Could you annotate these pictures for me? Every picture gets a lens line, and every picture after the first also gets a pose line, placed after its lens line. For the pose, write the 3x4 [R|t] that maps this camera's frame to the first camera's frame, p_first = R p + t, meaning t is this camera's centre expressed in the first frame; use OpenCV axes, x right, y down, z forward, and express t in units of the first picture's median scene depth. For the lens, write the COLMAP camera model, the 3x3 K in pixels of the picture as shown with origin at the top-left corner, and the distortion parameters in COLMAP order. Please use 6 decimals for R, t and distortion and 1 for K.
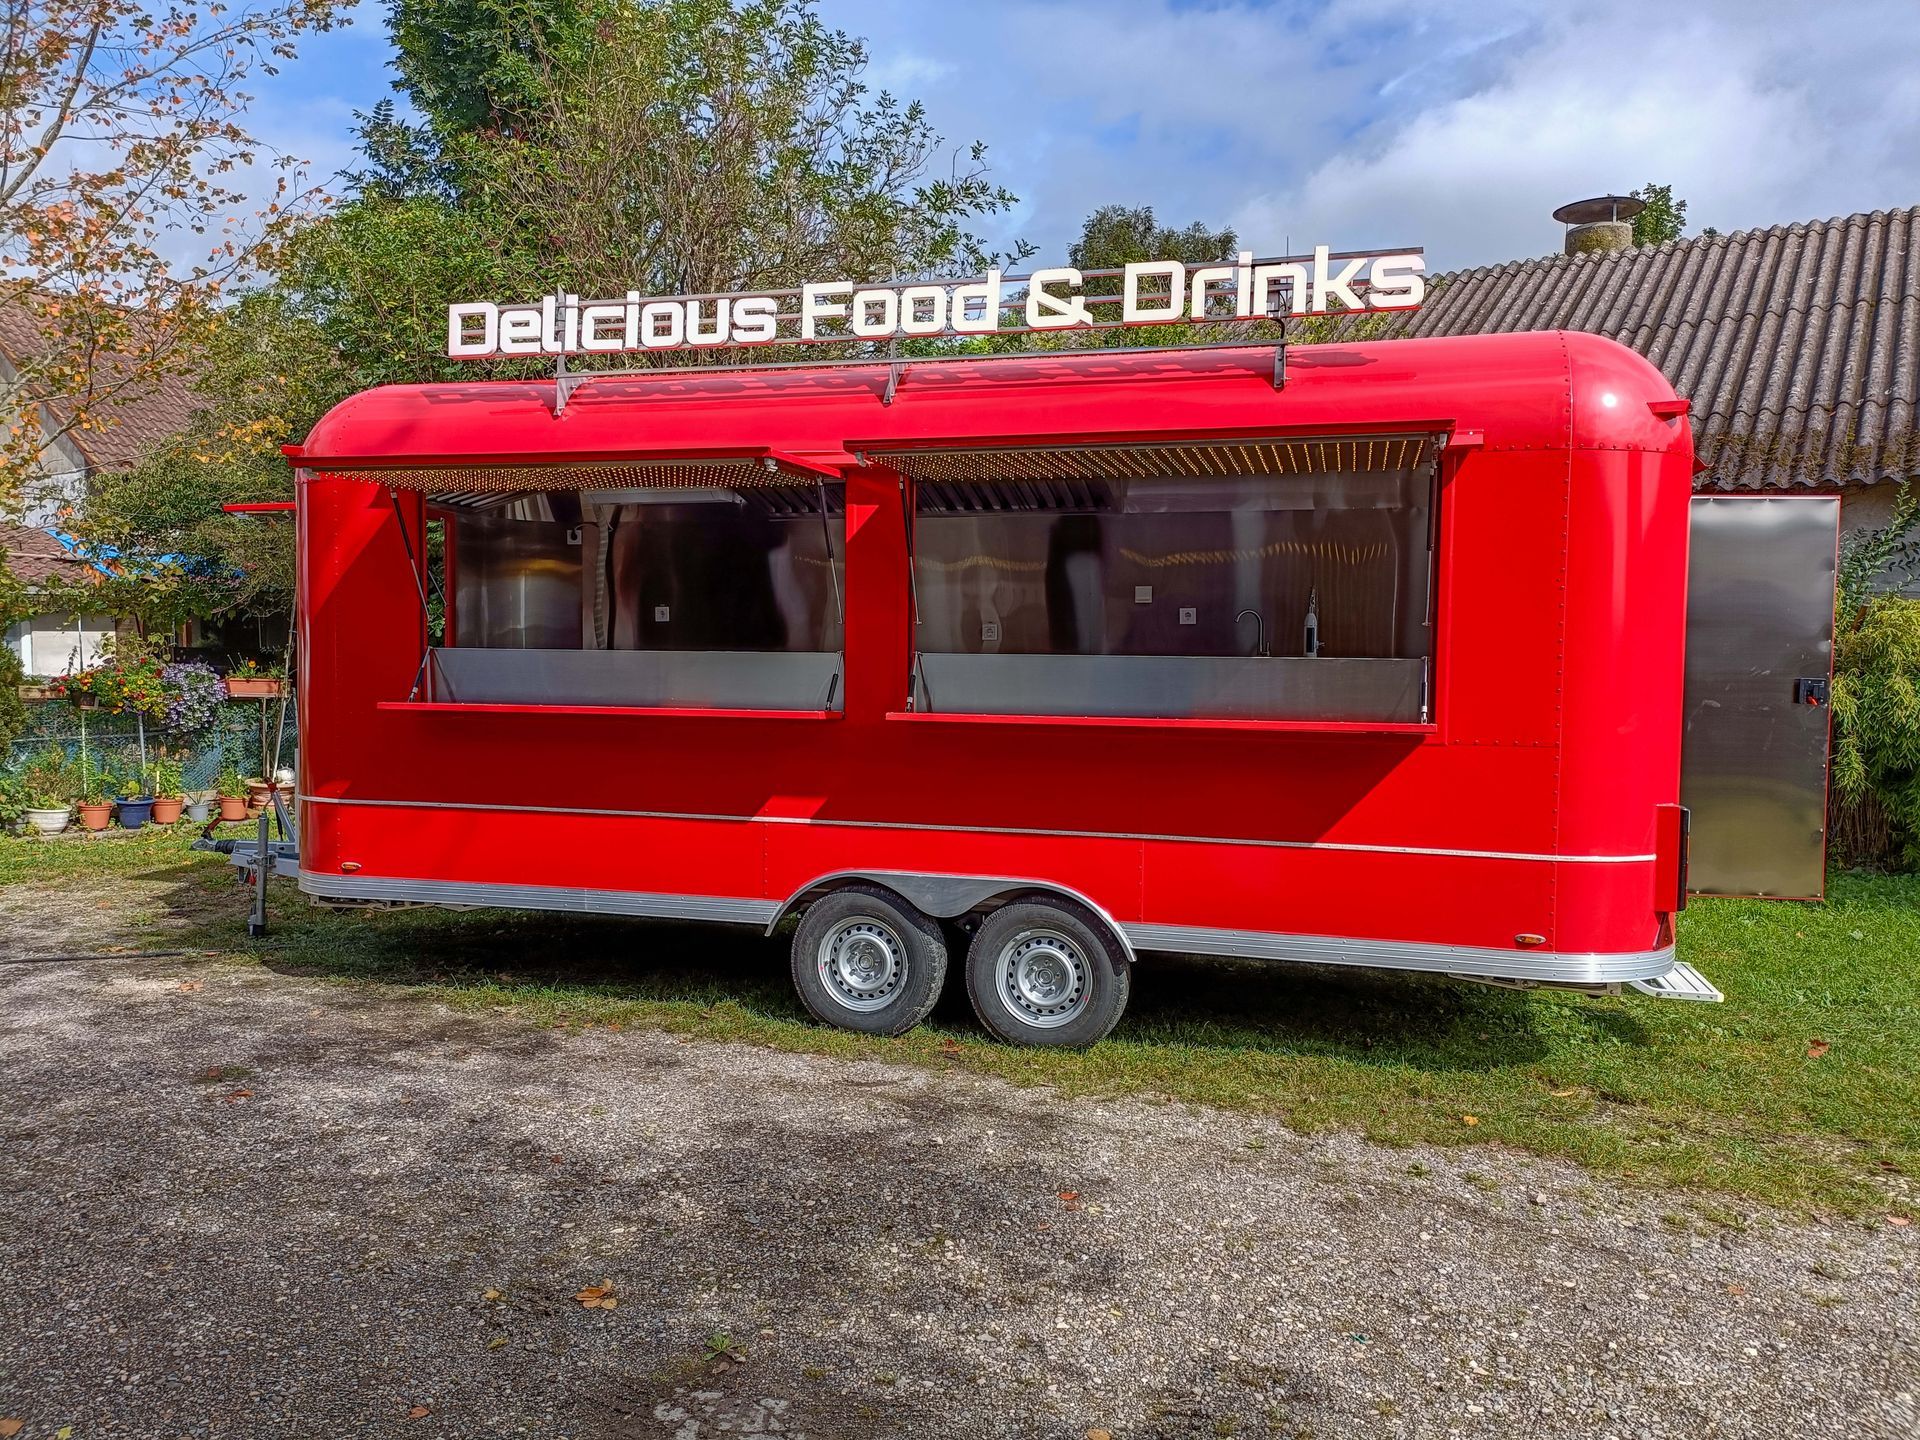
lens RADIAL K [[1391.9, 0, 963.7], [0, 1391.9, 707.3], [0, 0, 1]] dist [0.065485, -0.062081]
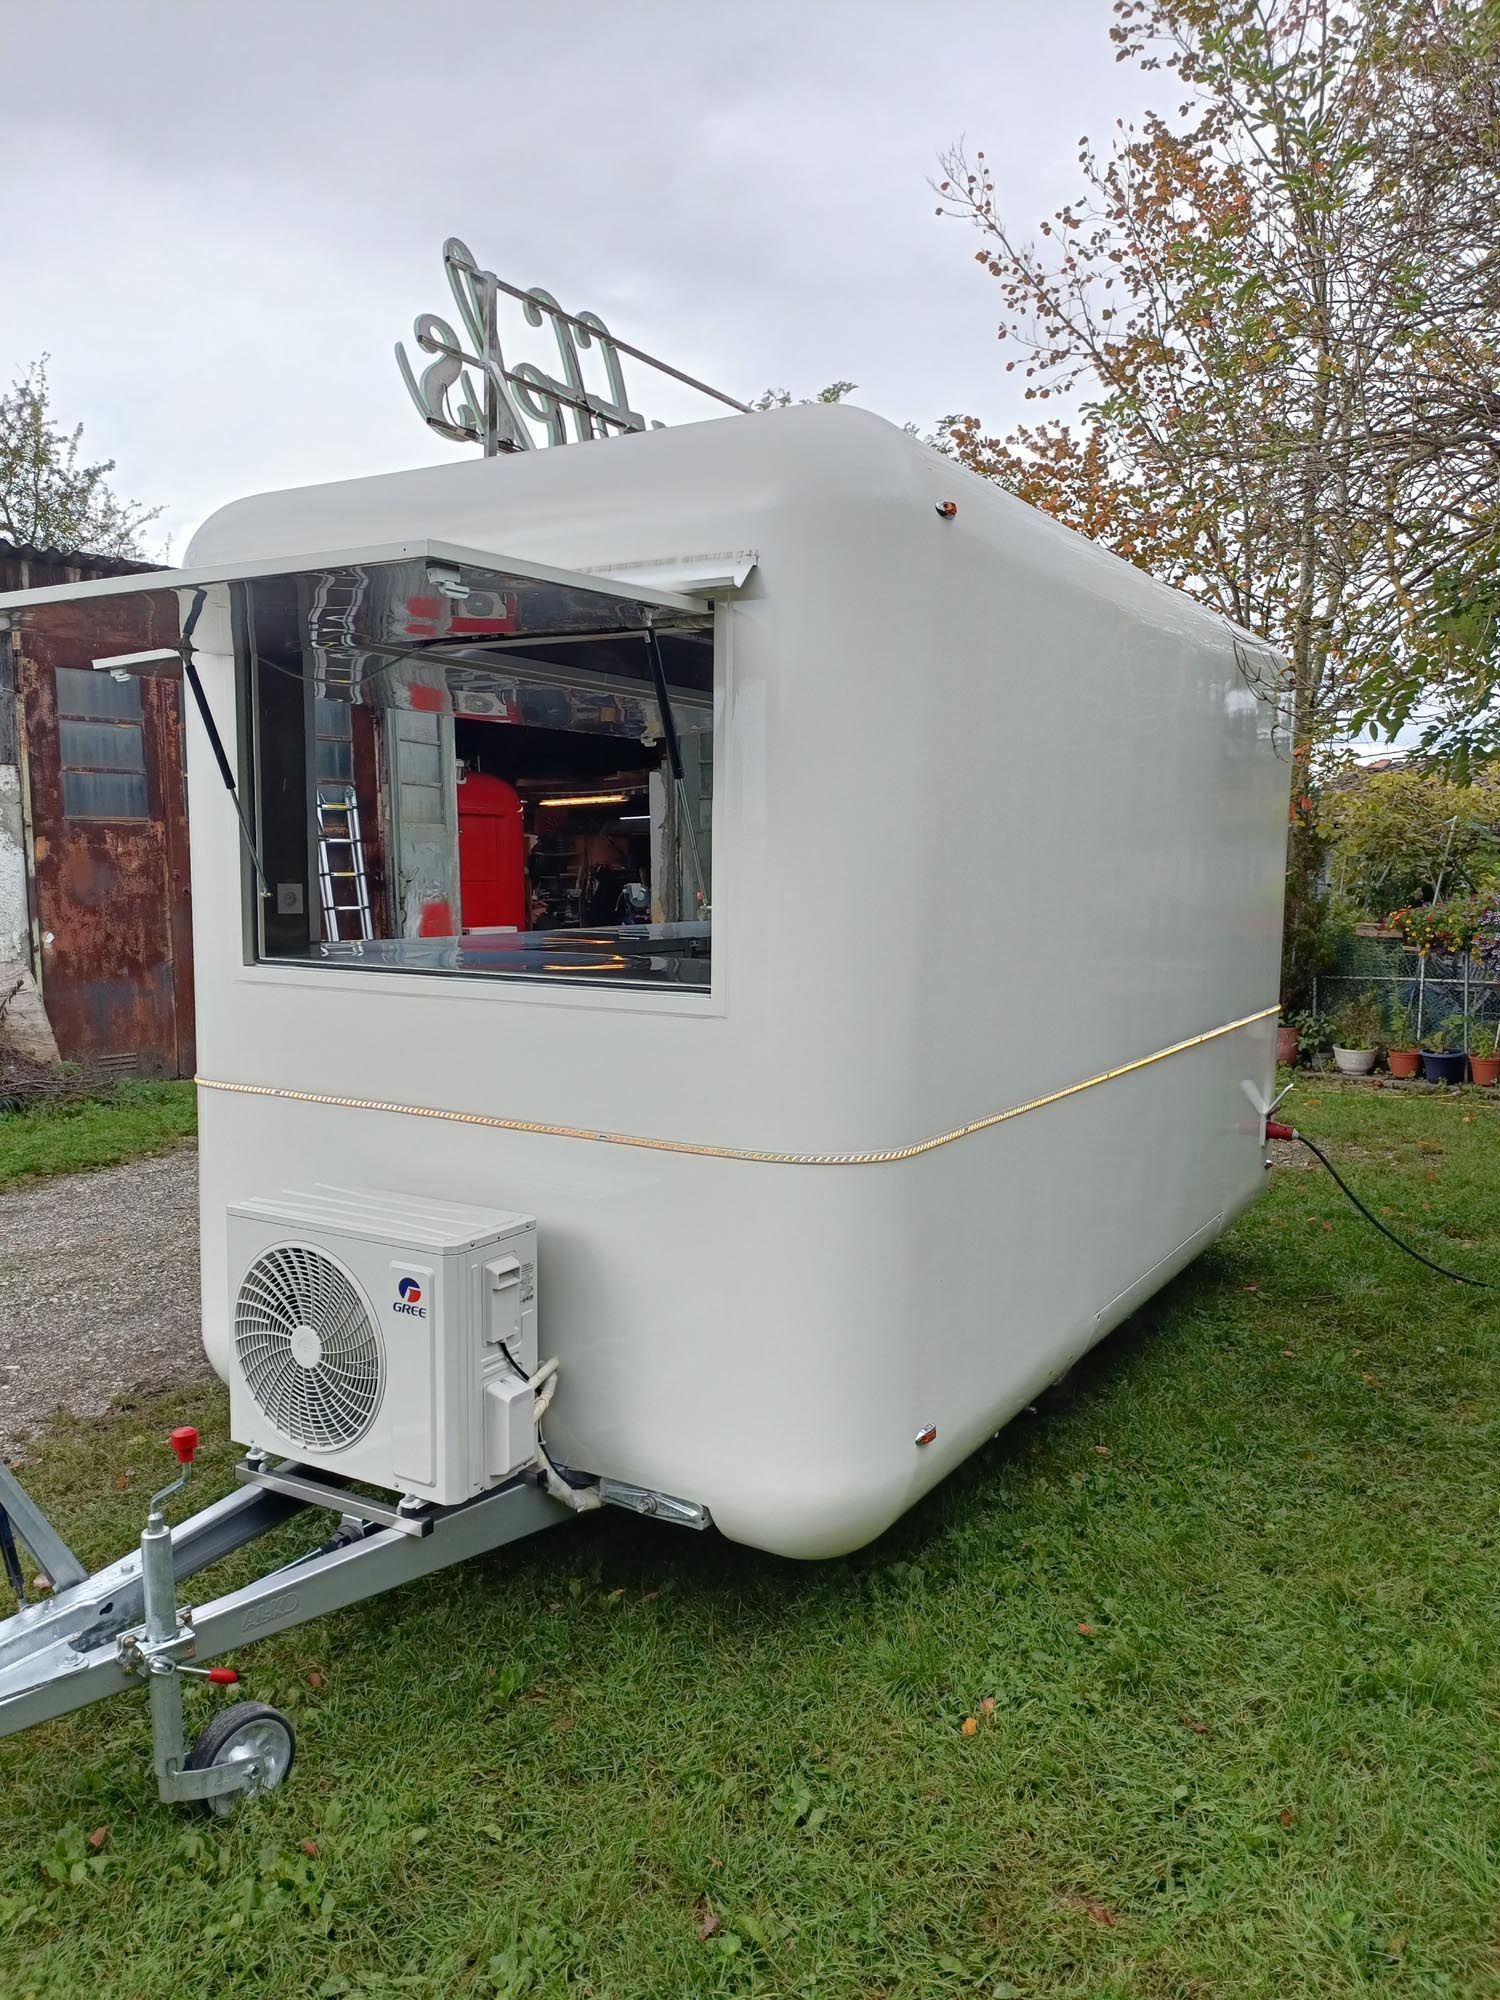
lens RADIAL K [[1449.9, 0, 761.3], [0, 1449.9, 980.6], [0, 0, 1]] dist [0.065485, -0.062081]
pose [[-0.107786, 0.067353, -0.991890, 0.811311], [-0.031007, 0.996989, 0.071069, -0.069093], [0.993690, 0.038416, -0.105373, 1.429348]]
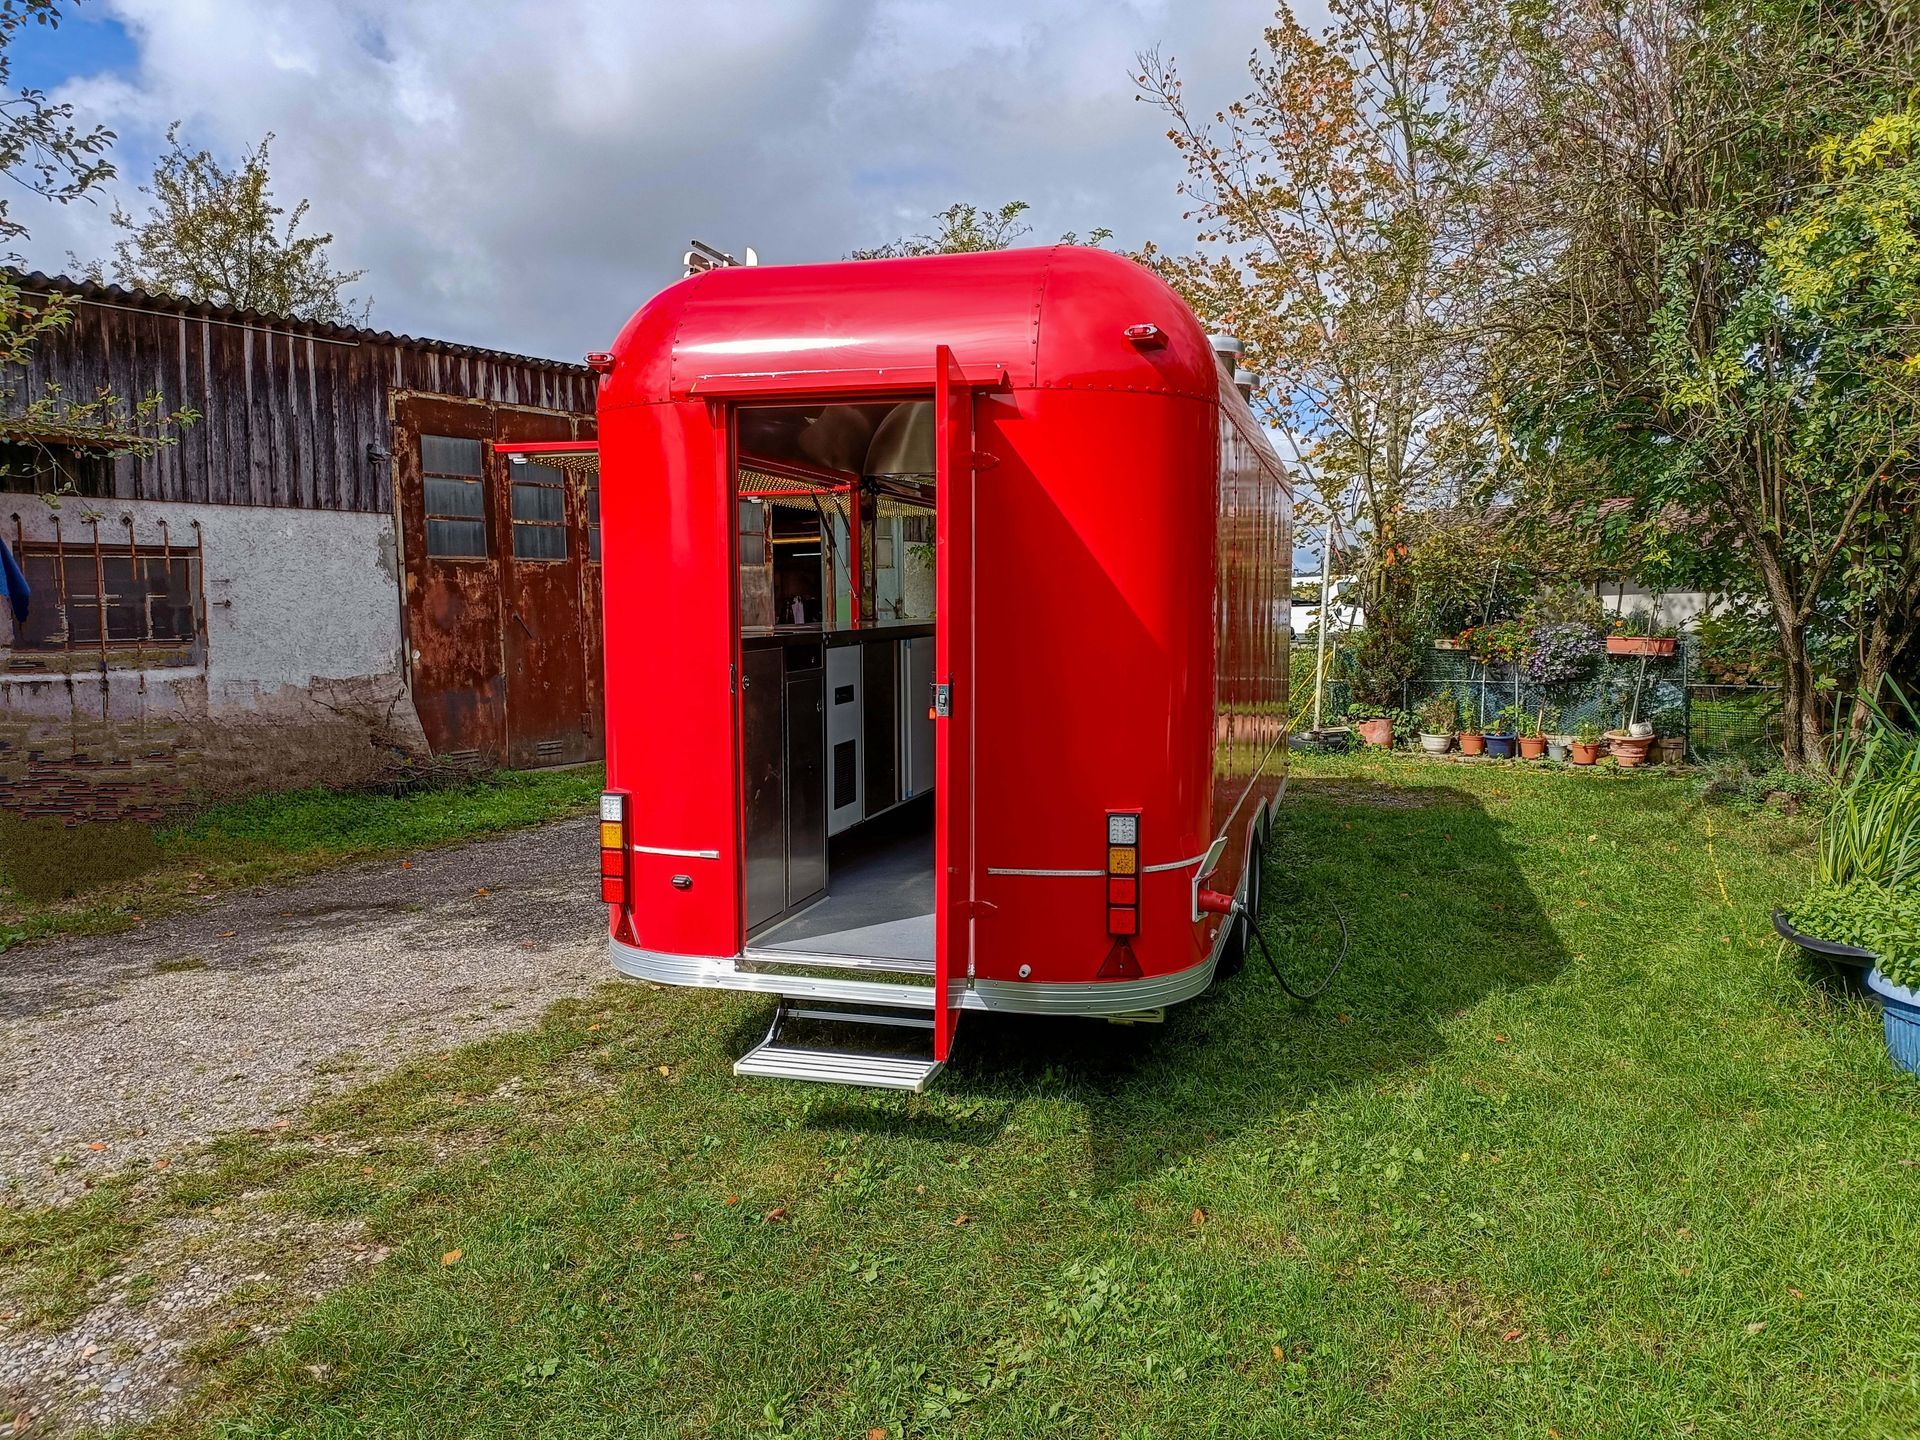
lens RADIAL K [[1391.9, 0, 960.1], [0, 1391.9, 736.7], [0, 0, 1]] dist [0.065485, -0.062081]
pose [[-0.001278, 0.086473, -0.996253, 1.318136], [-0.031072, 0.995770, 0.086471, -0.048687], [0.999516, 0.031066, 0.001414, 1.146212]]
